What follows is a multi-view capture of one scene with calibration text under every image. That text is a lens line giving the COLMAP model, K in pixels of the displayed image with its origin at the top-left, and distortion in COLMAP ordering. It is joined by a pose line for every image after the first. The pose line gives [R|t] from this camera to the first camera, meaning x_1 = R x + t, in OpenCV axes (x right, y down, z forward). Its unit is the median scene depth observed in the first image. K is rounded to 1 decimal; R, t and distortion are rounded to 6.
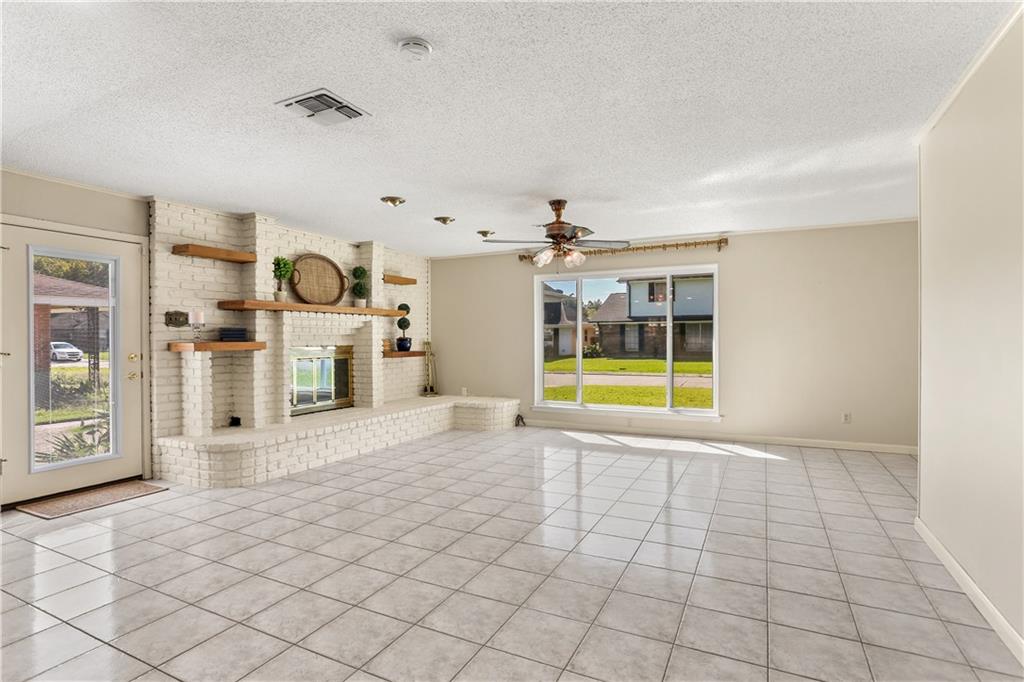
lens RADIAL K [[522.3, 0, 512.0], [0, 522.3, 341.0], [0, 0, 1]] dist [0.003084, 0.000395]
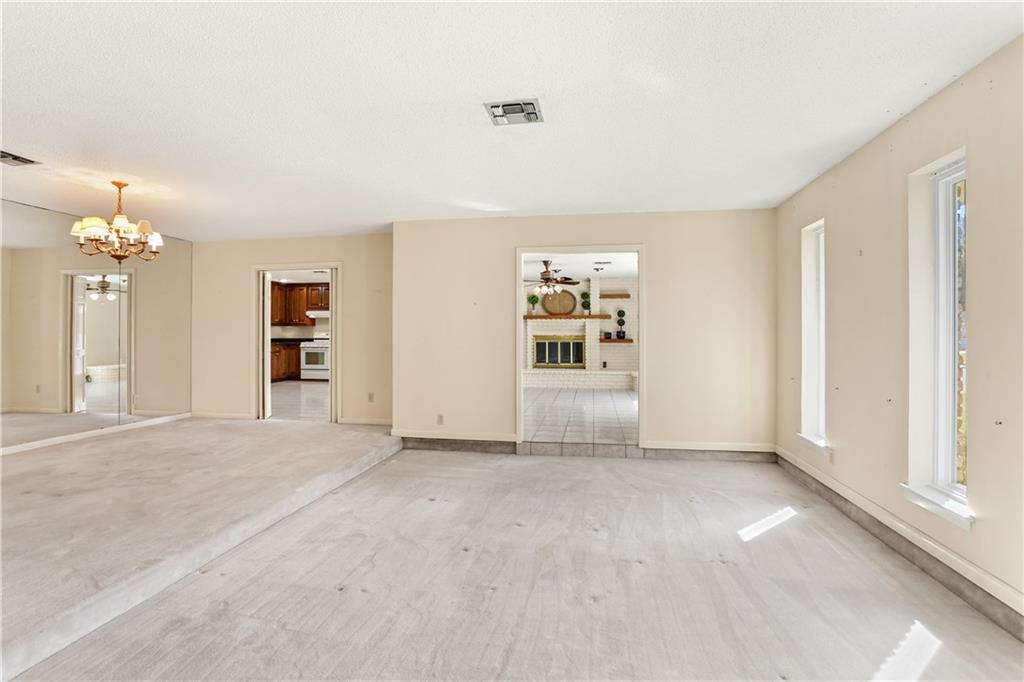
lens RADIAL K [[522.3, 0, 512.0], [0, 522.3, 341.0], [0, 0, 1]] dist [0.003084, 0.000395]
pose [[0.300292, 0.018276, -0.953672, 1.769932], [-0.011961, 0.999810, 0.015394, 0.004863], [0.953772, 0.006784, 0.300453, 0.273822]]
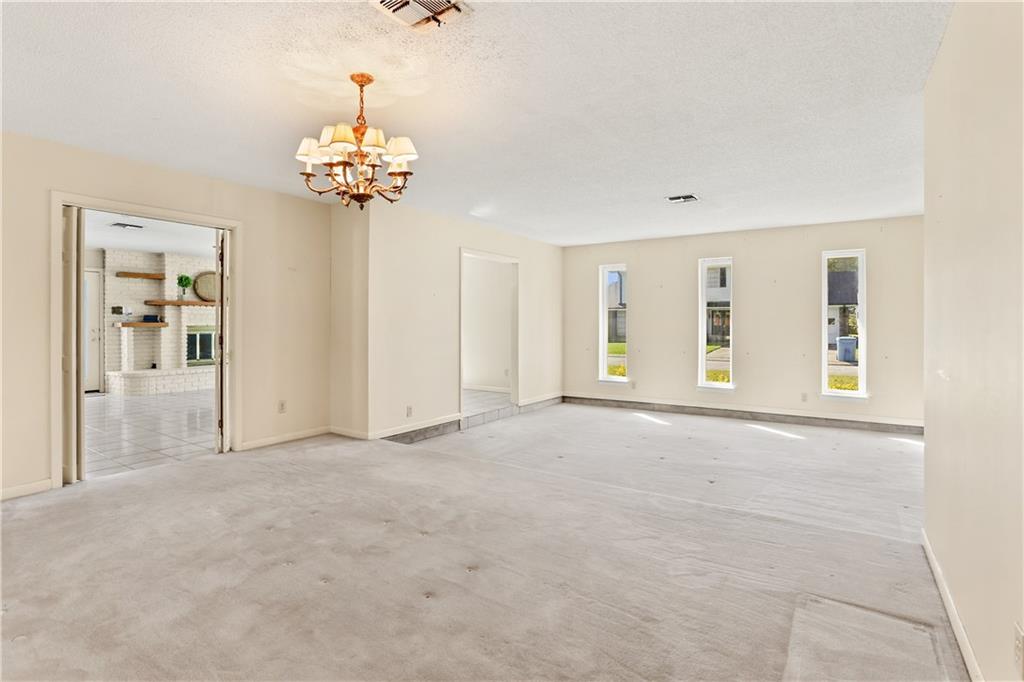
lens RADIAL K [[513.7, 0, 513.3], [0, 513.7, 324.9], [0, 0, 1]] dist [0.000038, 0.000179]
pose [[0.991677, 0.001990, -0.128736, 0.963835], [-0.002443, 0.999991, -0.003367, 0.013052], [0.128728, 0.003654, 0.991673, -0.635074]]
